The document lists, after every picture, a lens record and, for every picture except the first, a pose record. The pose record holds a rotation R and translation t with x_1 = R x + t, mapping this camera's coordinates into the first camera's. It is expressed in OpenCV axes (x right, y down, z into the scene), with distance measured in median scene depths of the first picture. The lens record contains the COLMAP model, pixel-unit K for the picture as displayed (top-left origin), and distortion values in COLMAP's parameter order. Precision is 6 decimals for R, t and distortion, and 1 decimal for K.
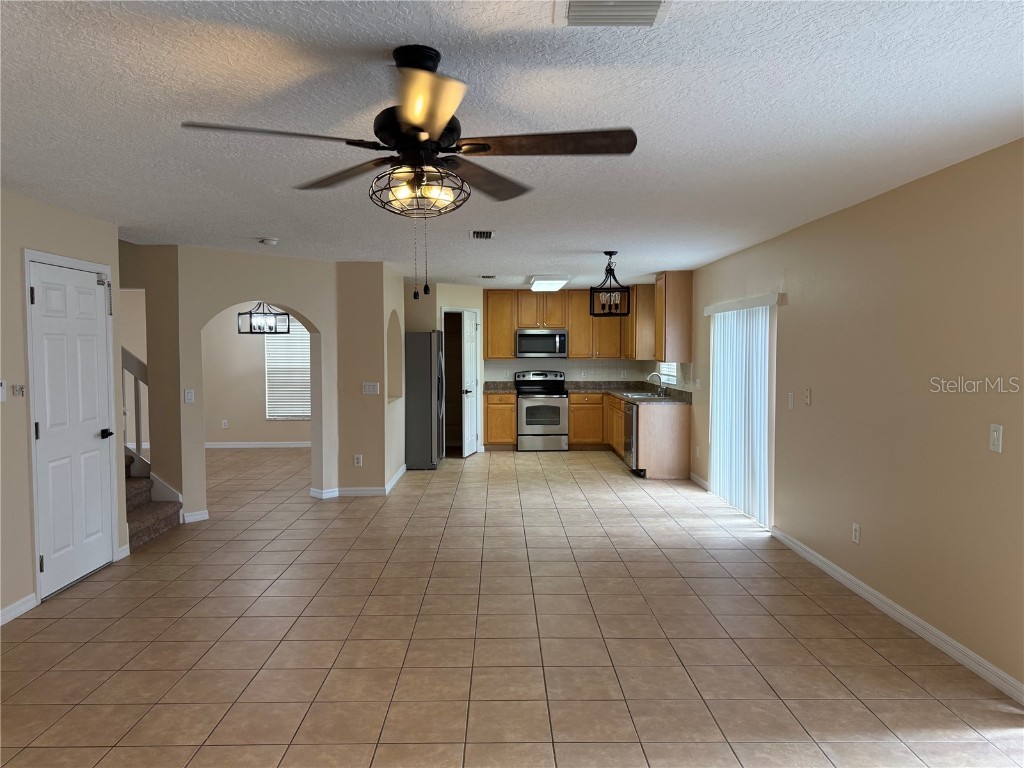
lens RADIAL K [[723.4, 0, 503.1], [0, 723.4, 385.4], [0, 0, 1]] dist [0.078545, -0.098458]
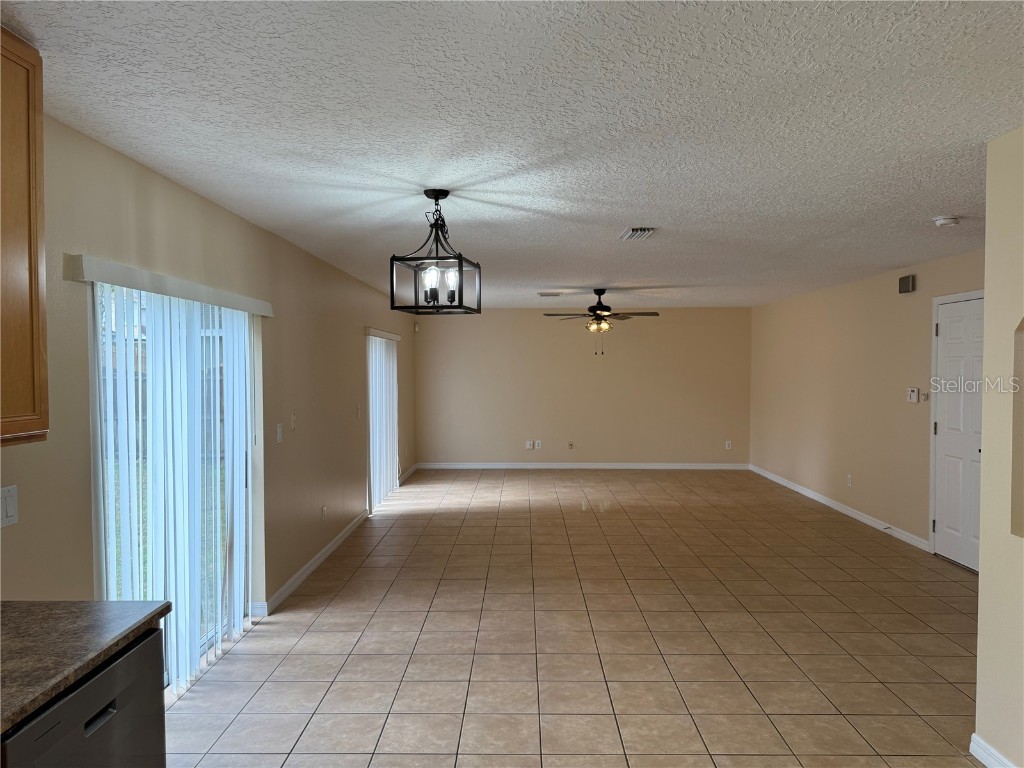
lens RADIAL K [[723.4, 0, 514.9], [0, 723.4, 374.2], [0, 0, 1]] dist [0.078545, -0.098458]
pose [[-0.999800, 0.004793, 0.019427, 0.094441], [0.006023, 0.997948, 0.063751, -0.100170], [-0.019082, 0.063855, -0.997777, 1.811771]]
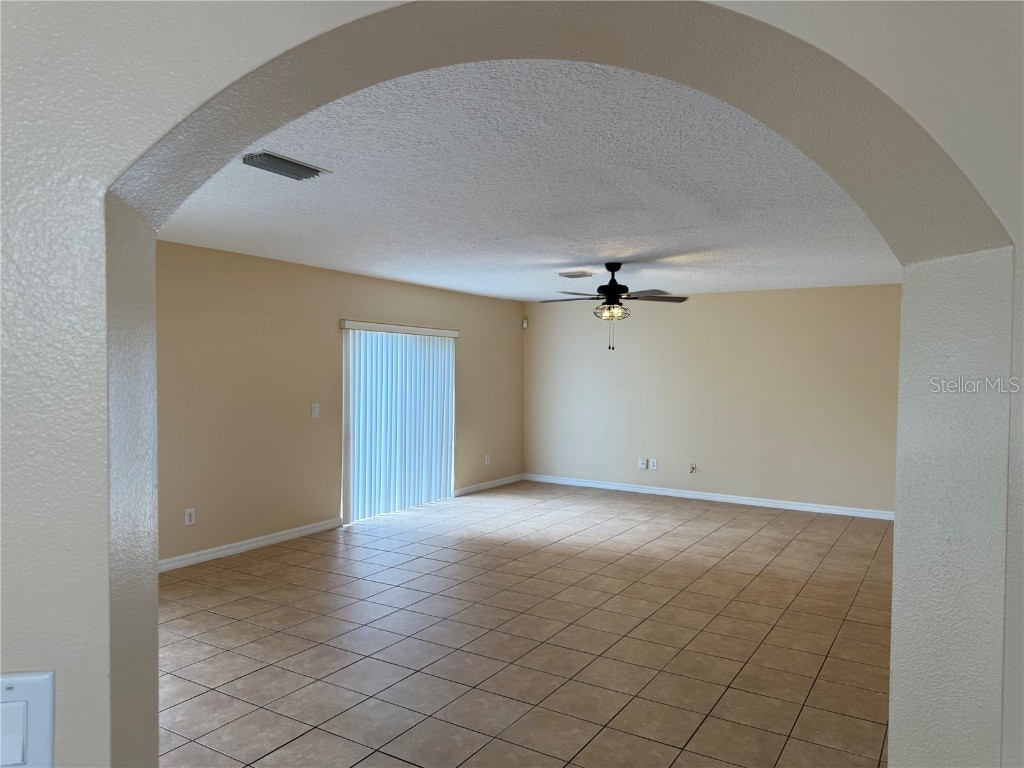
lens RADIAL K [[723.4, 0, 504.3], [0, 723.4, 373.0], [0, 0, 1]] dist [0.078545, -0.098458]
pose [[-0.844867, -0.007230, 0.534927, -0.486455], [0.021620, 0.998630, 0.047645, -0.067226], [-0.534539, 0.051819, -0.843554, 1.385970]]
